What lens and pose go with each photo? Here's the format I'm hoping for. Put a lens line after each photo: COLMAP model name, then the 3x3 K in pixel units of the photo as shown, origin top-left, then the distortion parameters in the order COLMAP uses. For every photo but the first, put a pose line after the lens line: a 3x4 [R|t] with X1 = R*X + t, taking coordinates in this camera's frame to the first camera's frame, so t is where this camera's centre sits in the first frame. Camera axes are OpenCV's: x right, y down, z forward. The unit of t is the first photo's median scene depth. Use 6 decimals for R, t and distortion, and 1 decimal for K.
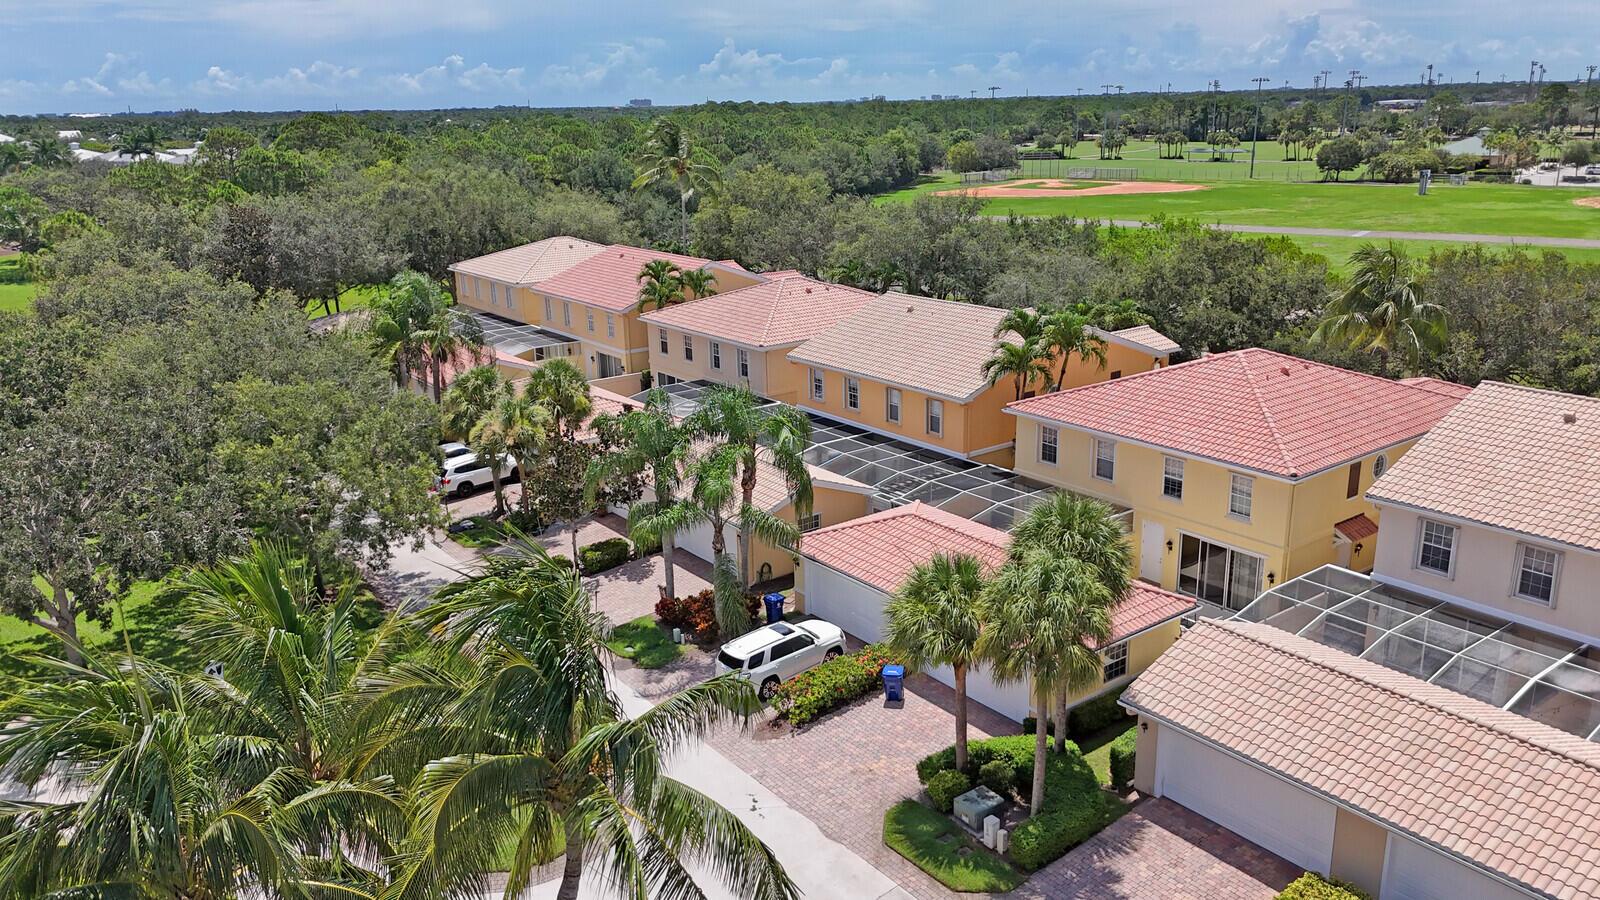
lens RADIAL K [[1171.7, 0, 809.1], [0, 1171.7, 449.7], [0, 0, 1]] dist [0.072532, -0.076183]
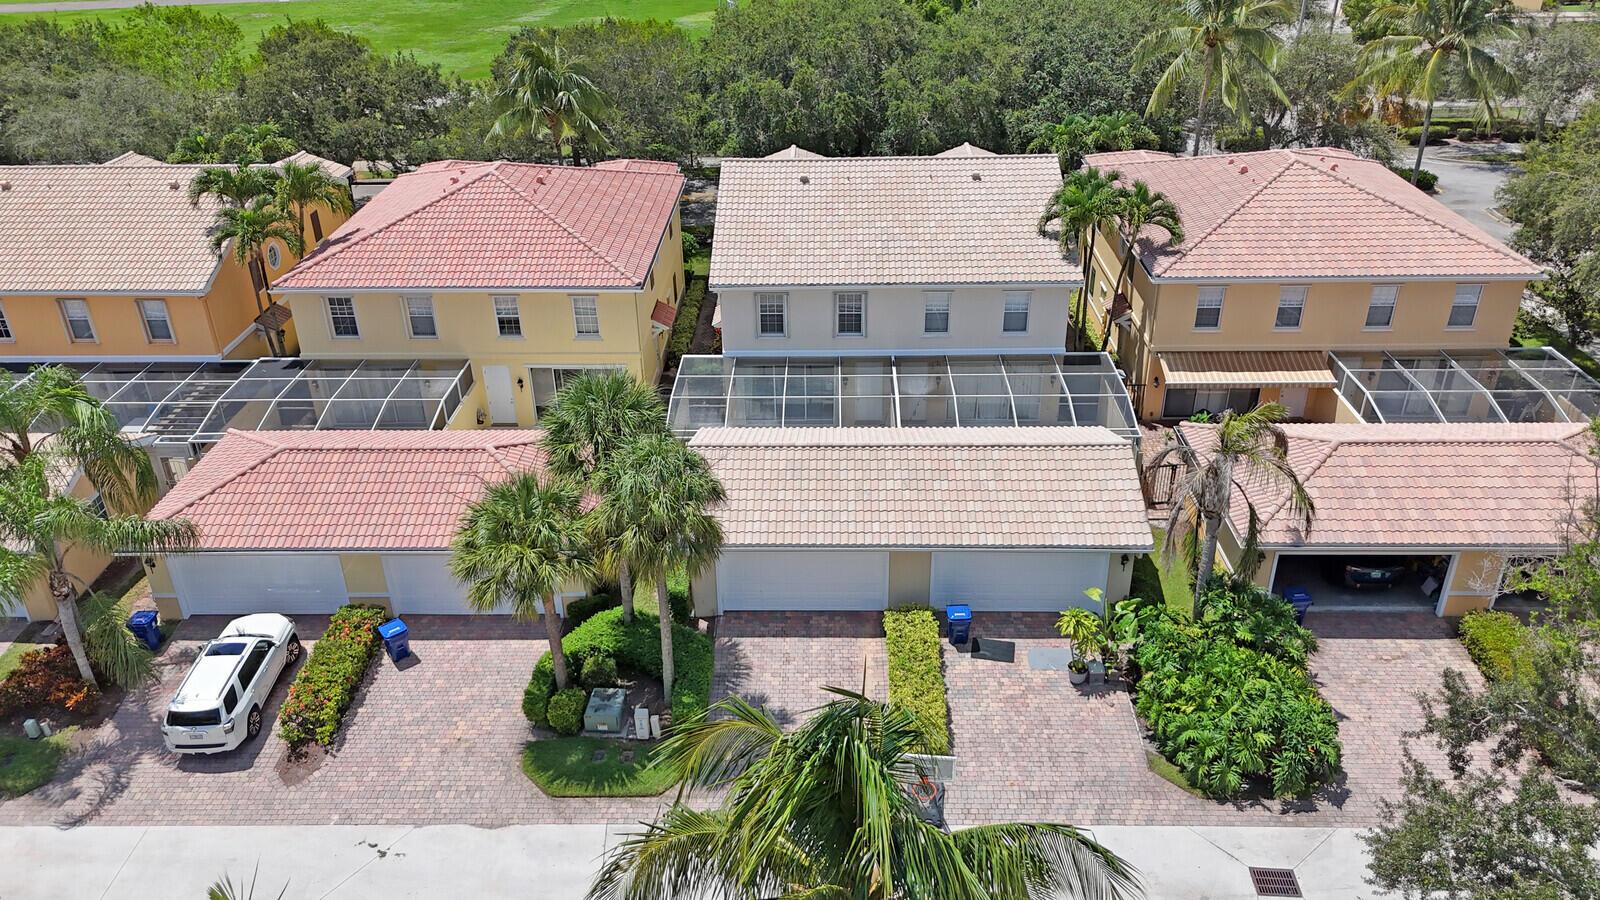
lens RADIAL K [[1171.7, 0, 809.1], [0, 1171.7, 449.7], [0, 0, 1]] dist [0.072532, -0.076183]
pose [[0.622936, -0.359640, 0.694701, -0.291051], [0.218123, 0.932688, 0.287253, -0.114652], [-0.751247, -0.027410, 0.659451, 0.205644]]
